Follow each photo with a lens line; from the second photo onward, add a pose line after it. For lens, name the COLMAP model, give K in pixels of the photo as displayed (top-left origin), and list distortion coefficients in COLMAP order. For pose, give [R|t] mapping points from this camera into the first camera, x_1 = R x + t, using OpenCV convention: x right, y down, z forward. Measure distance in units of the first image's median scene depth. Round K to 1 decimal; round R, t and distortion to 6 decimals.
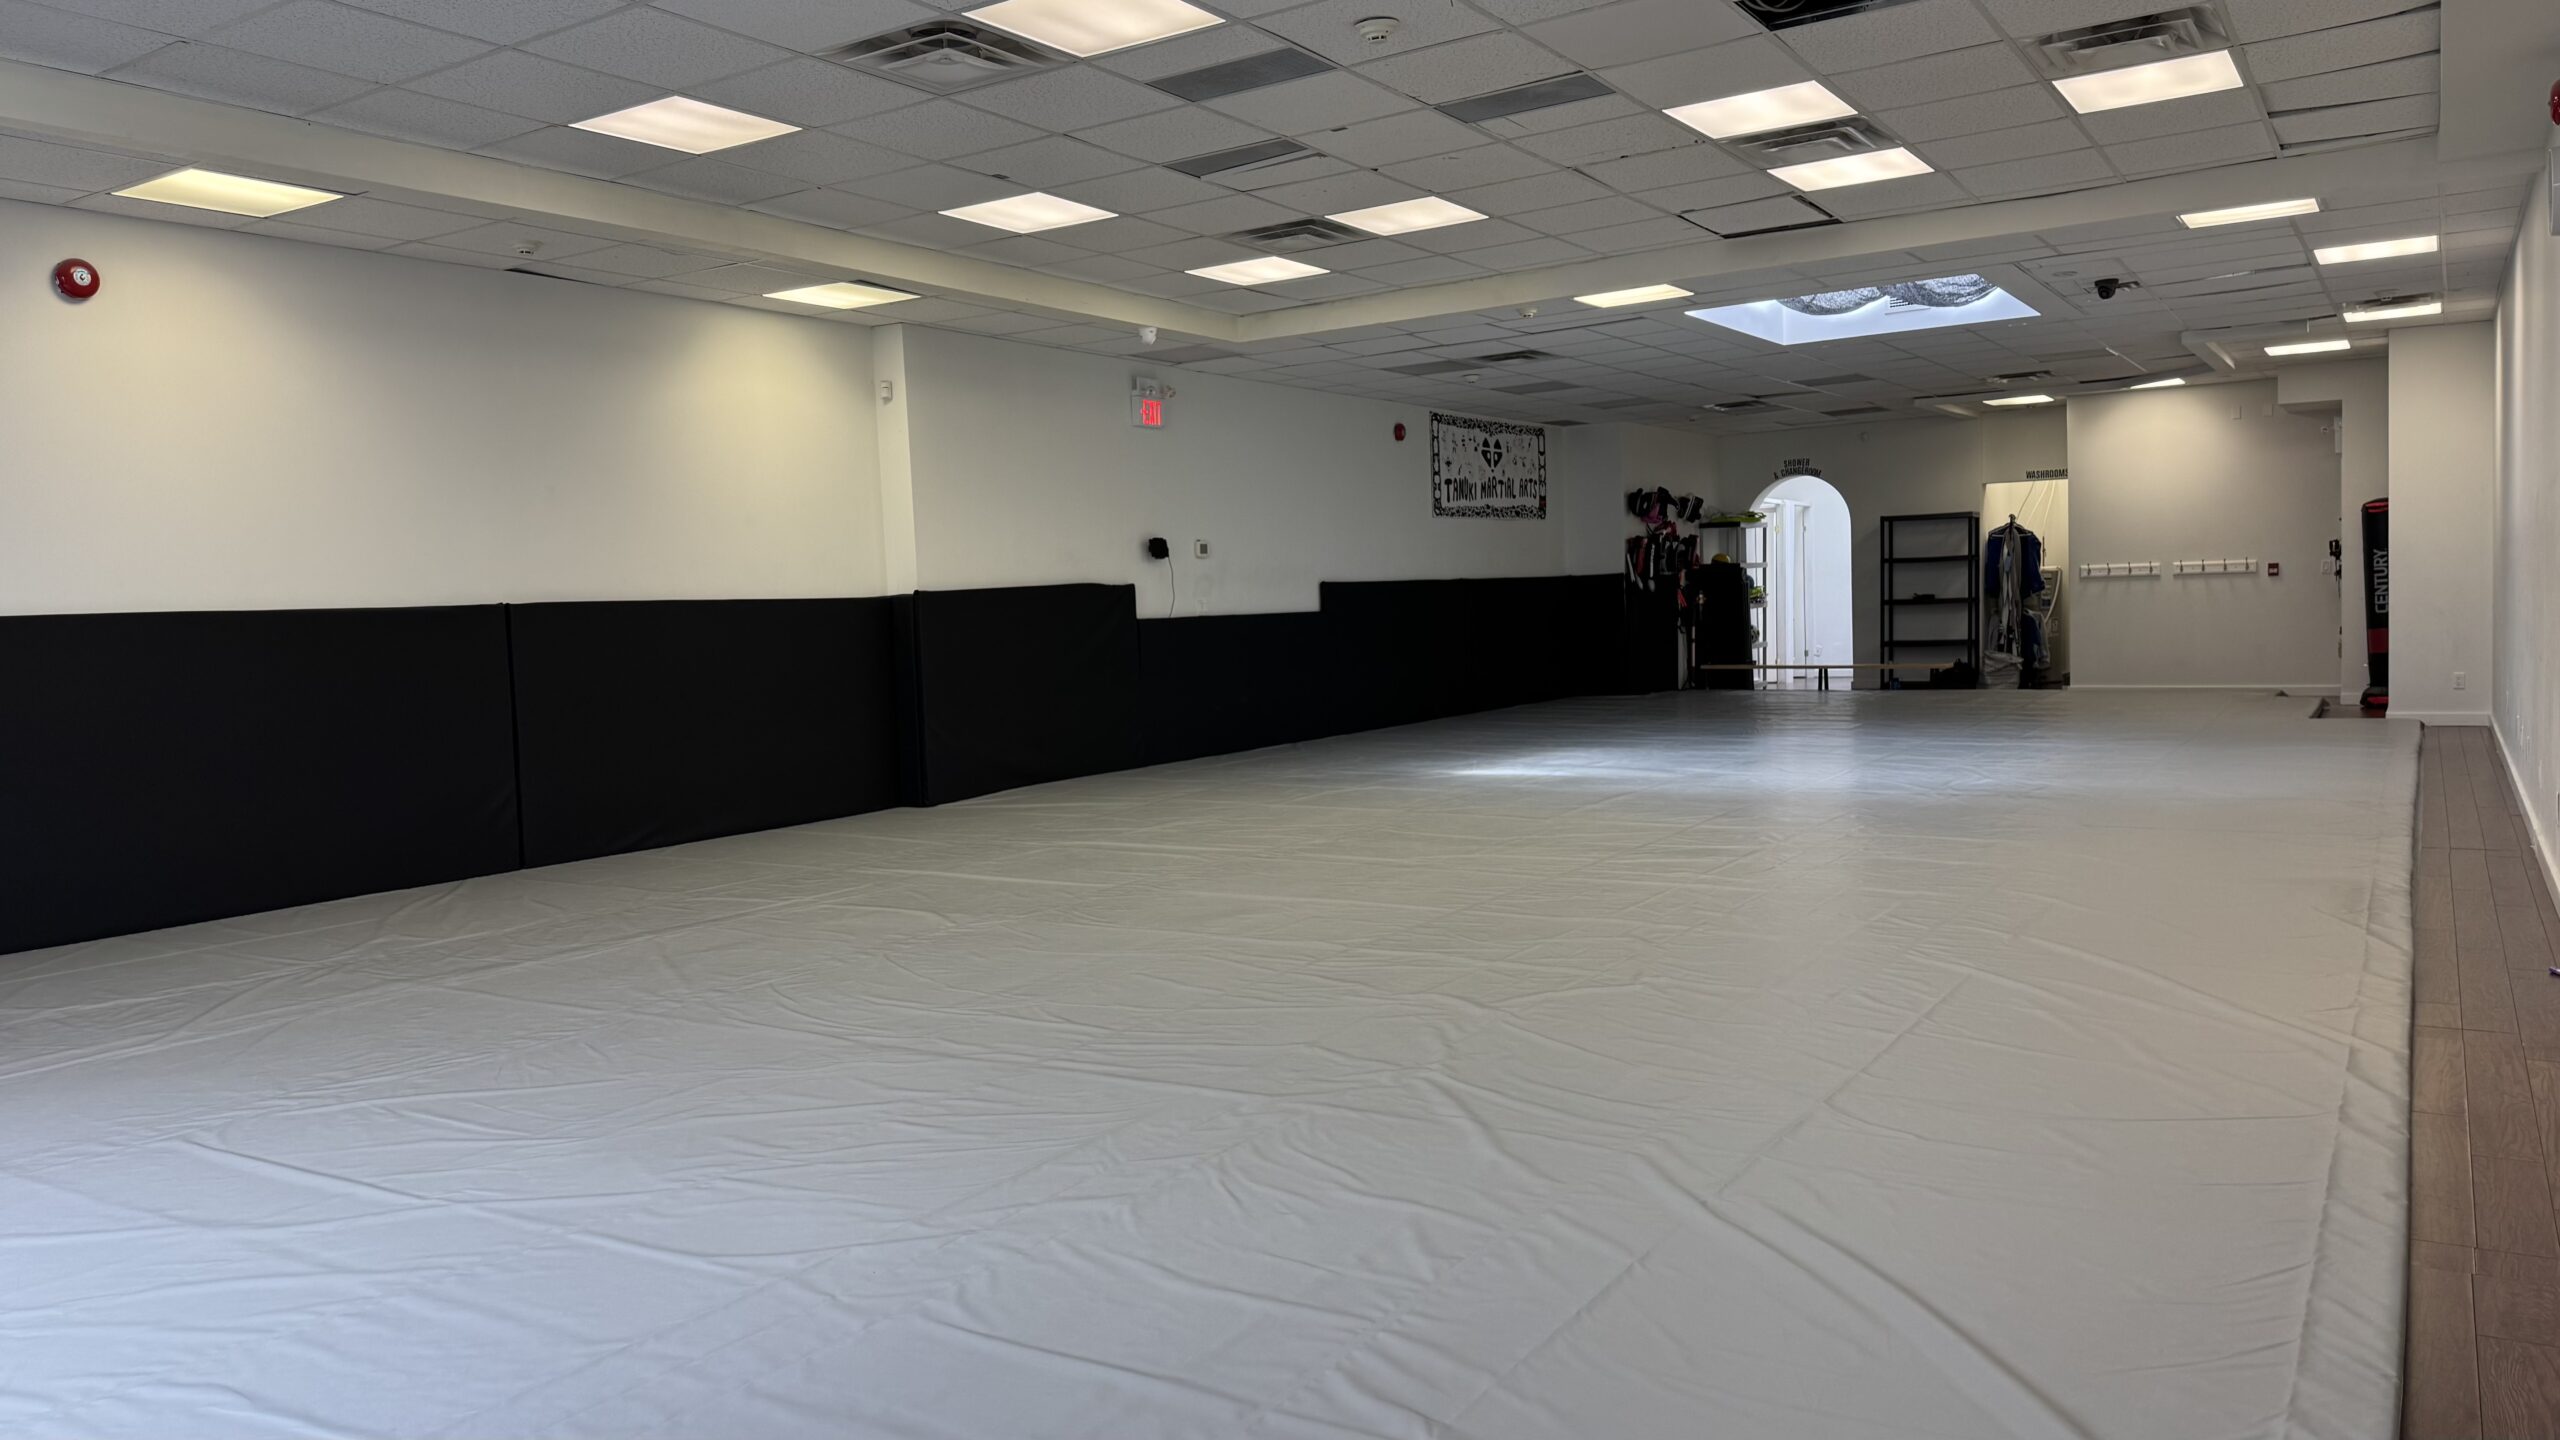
lens RADIAL K [[1774.8, 0, 1280.0], [0, 1774.8, 720.0], [0, 0, 1]] dist [0.110535, -0.150308]
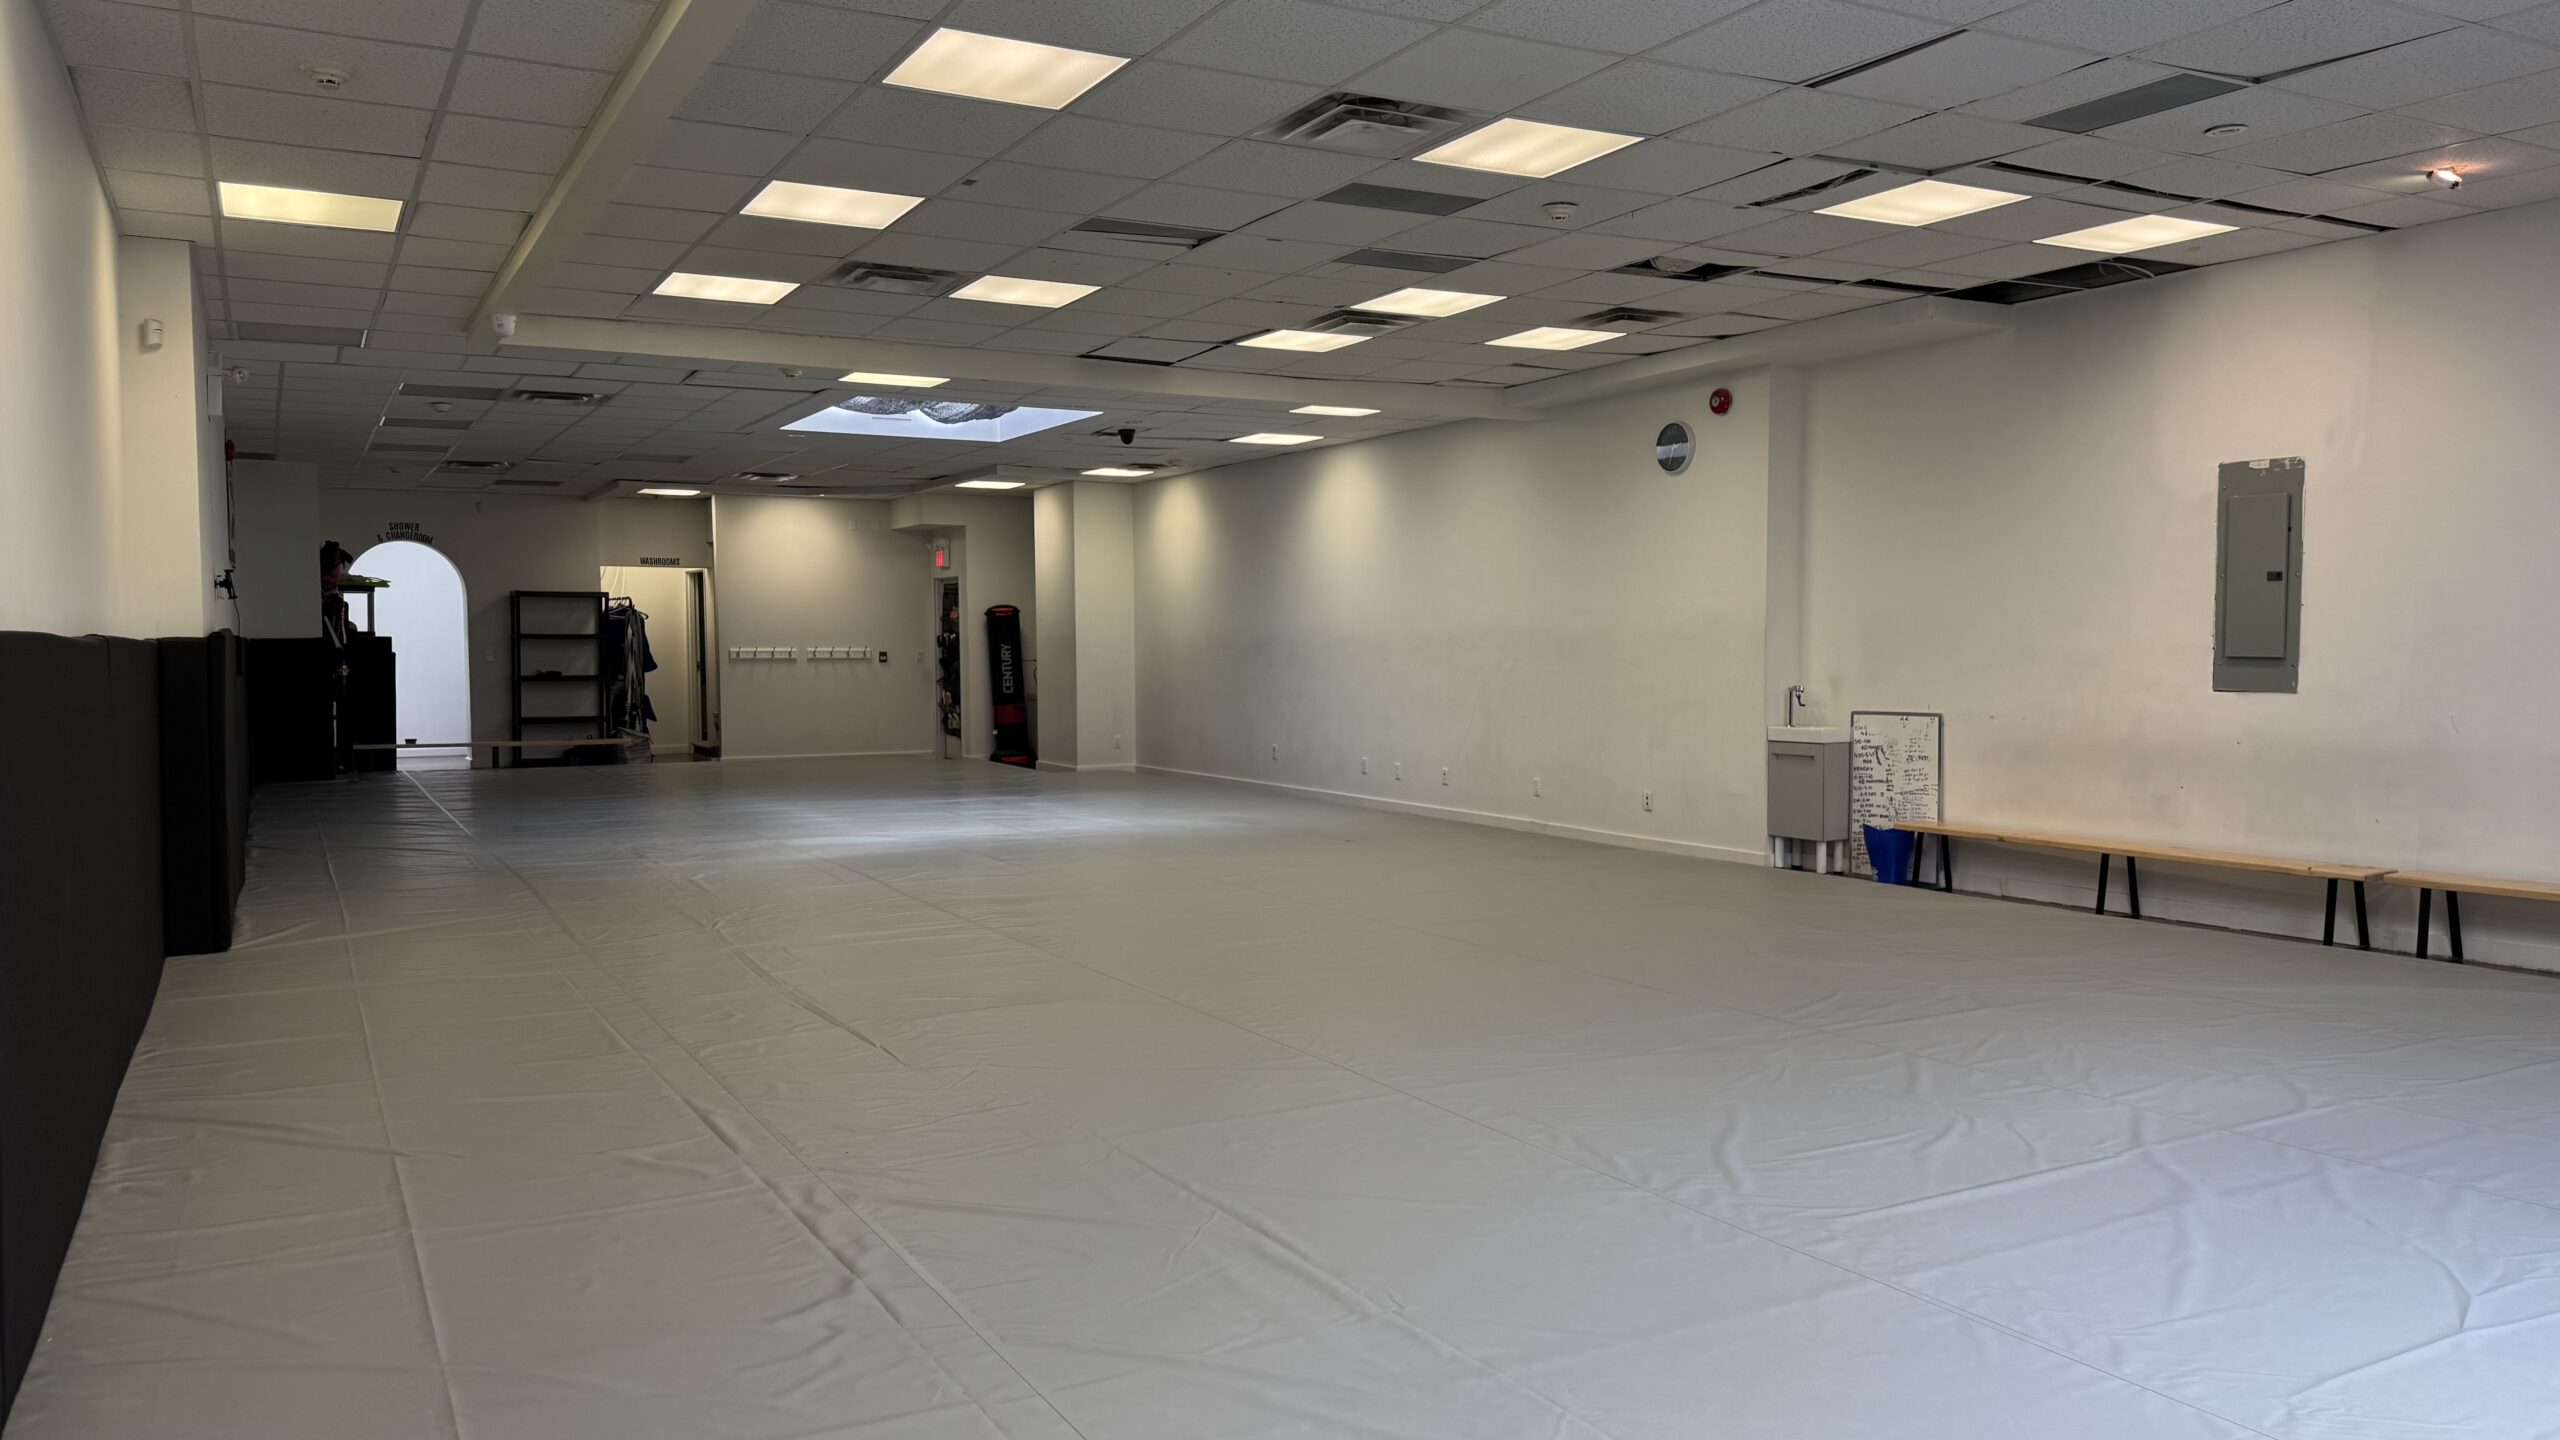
lens RADIAL K [[1773.4, 0, 1302.6], [0, 1773.4, 718.6], [0, 0, 1]] dist [0.104580, -0.140551]
pose [[0.475893, -0.003654, 0.879496, -0.361729], [0.046694, 0.998686, -0.021117, -0.003617], [-0.878263, 0.051117, 0.475438, 0.184758]]
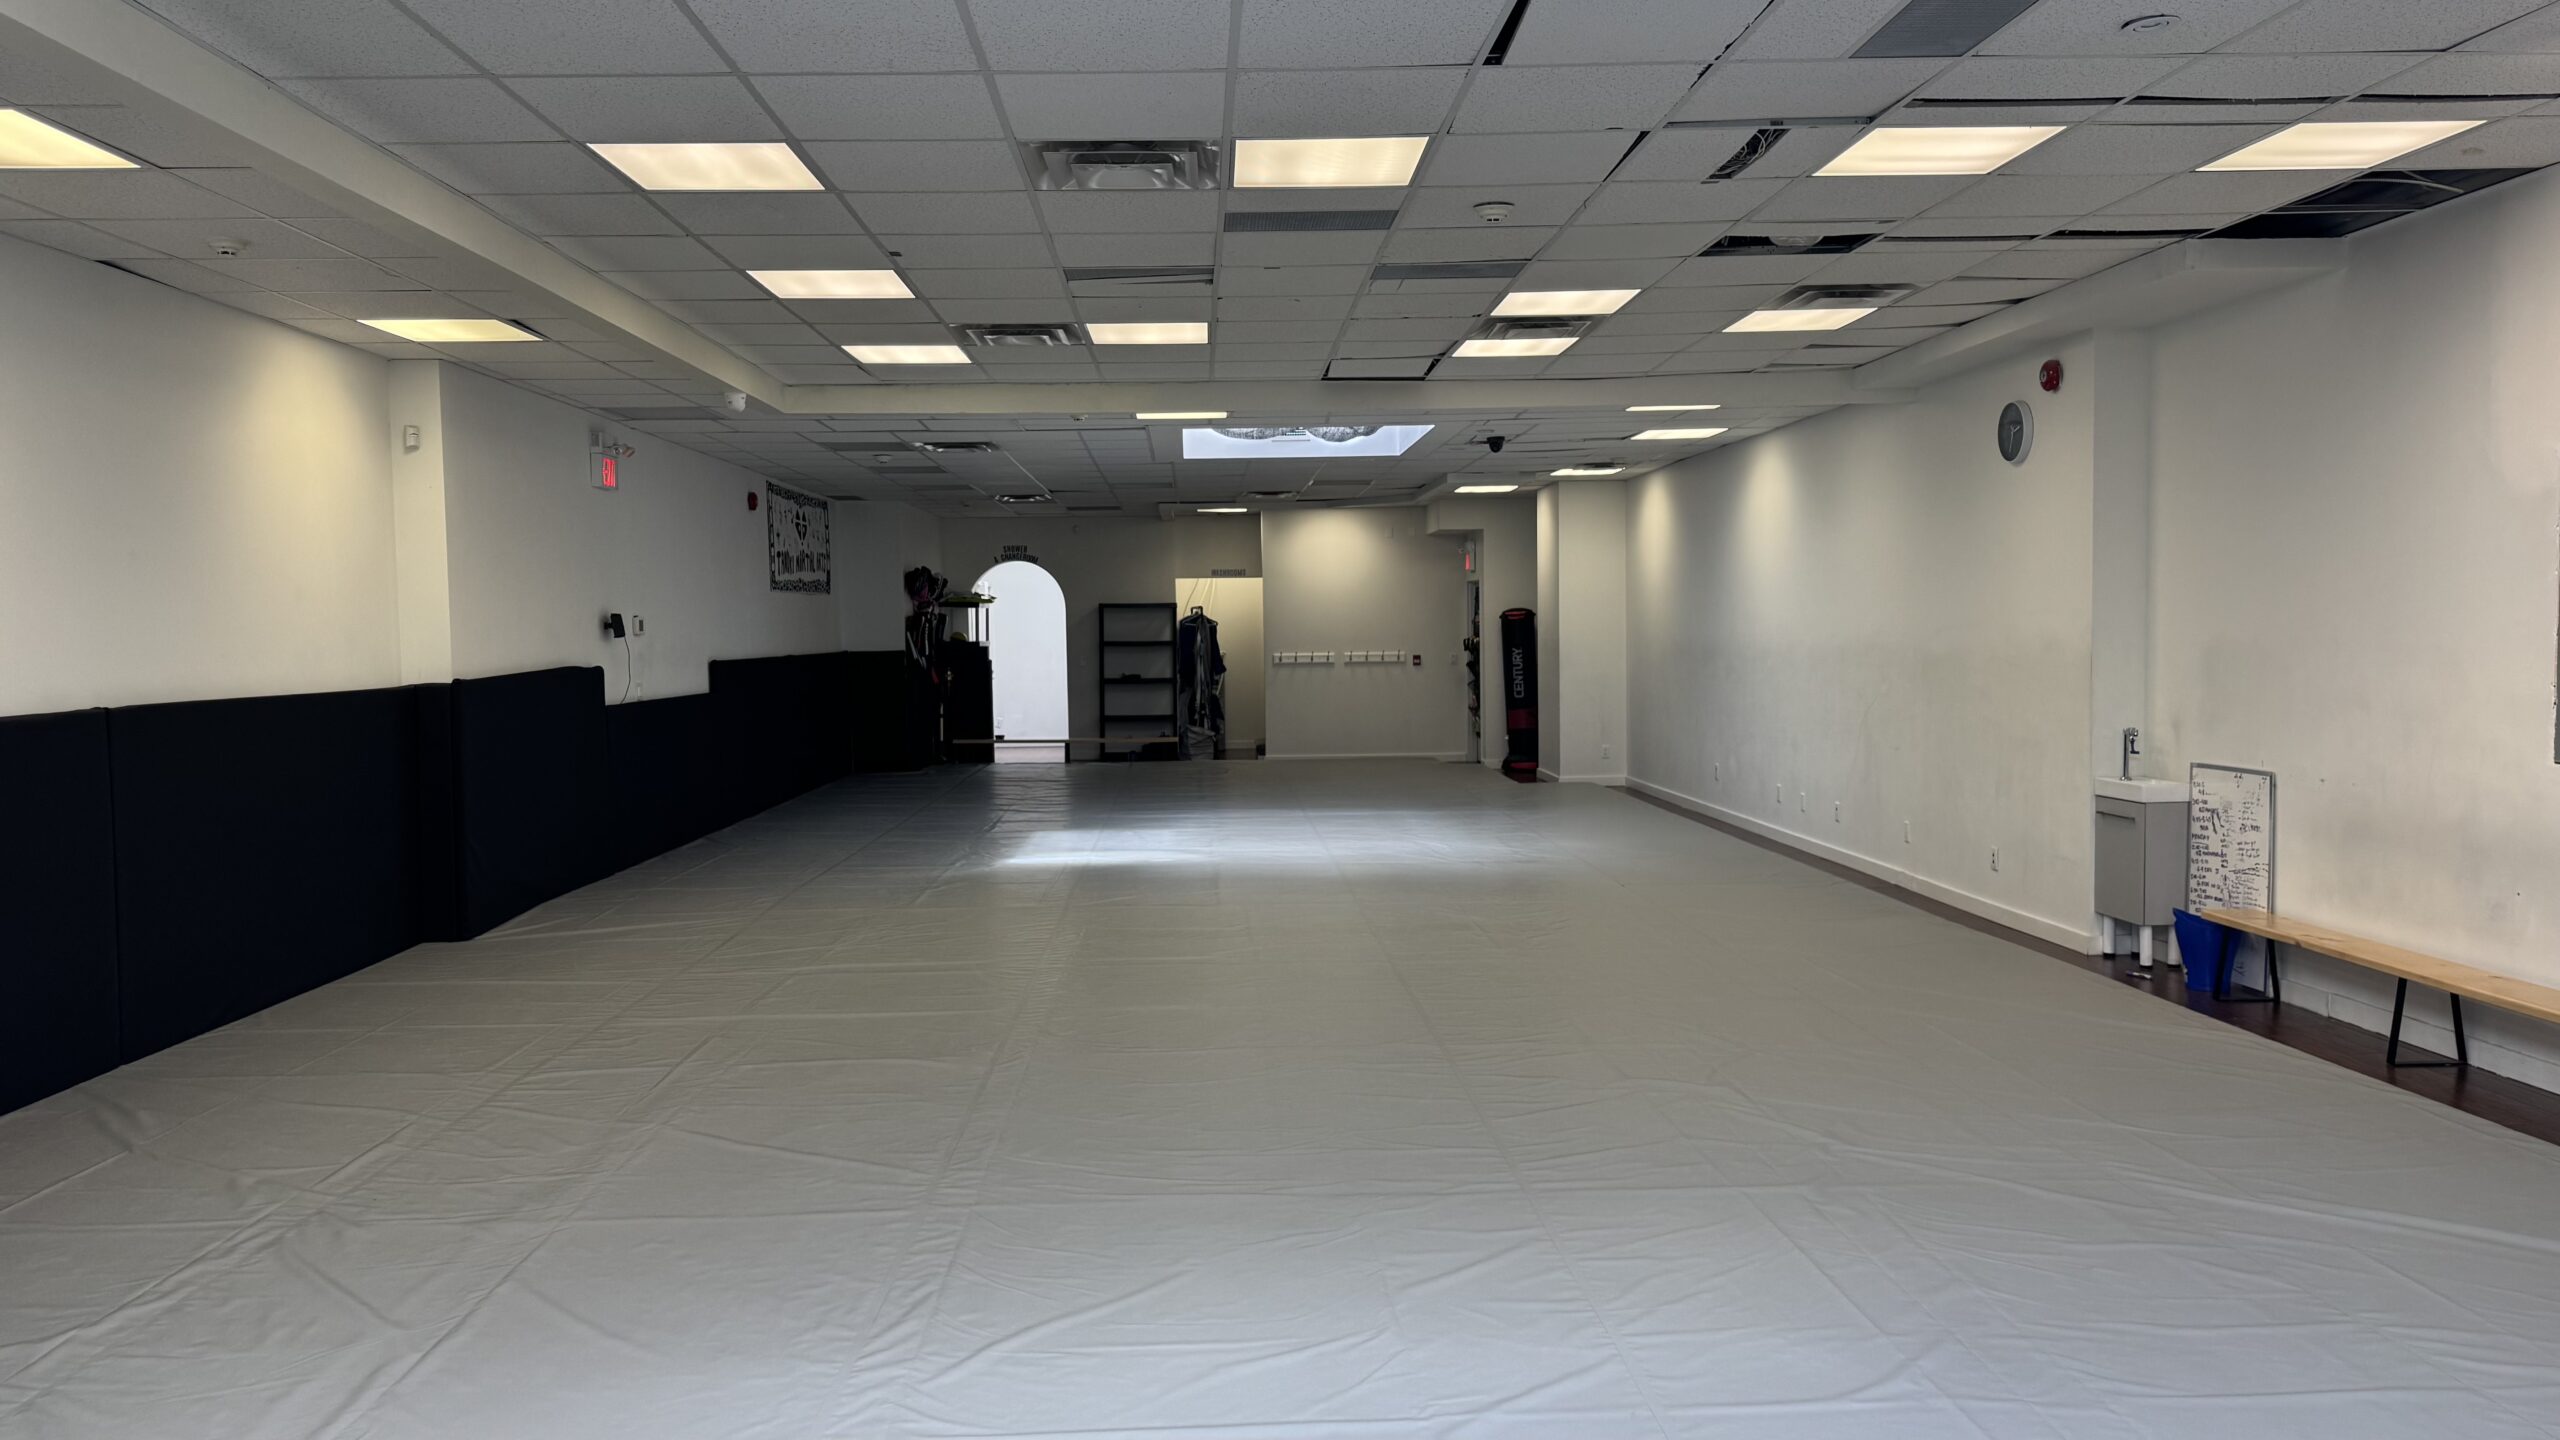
lens RADIAL K [[1780.0, 0, 1279.5], [0, 1780.0, 715.0], [0, 0, 1]] dist [0.099797, -0.141722]
pose [[0.820593, -0.002500, 0.571507, -0.219434], [0.021935, 0.999391, -0.027123, -0.014749], [-0.571092, 0.034793, 0.820149, 0.056513]]
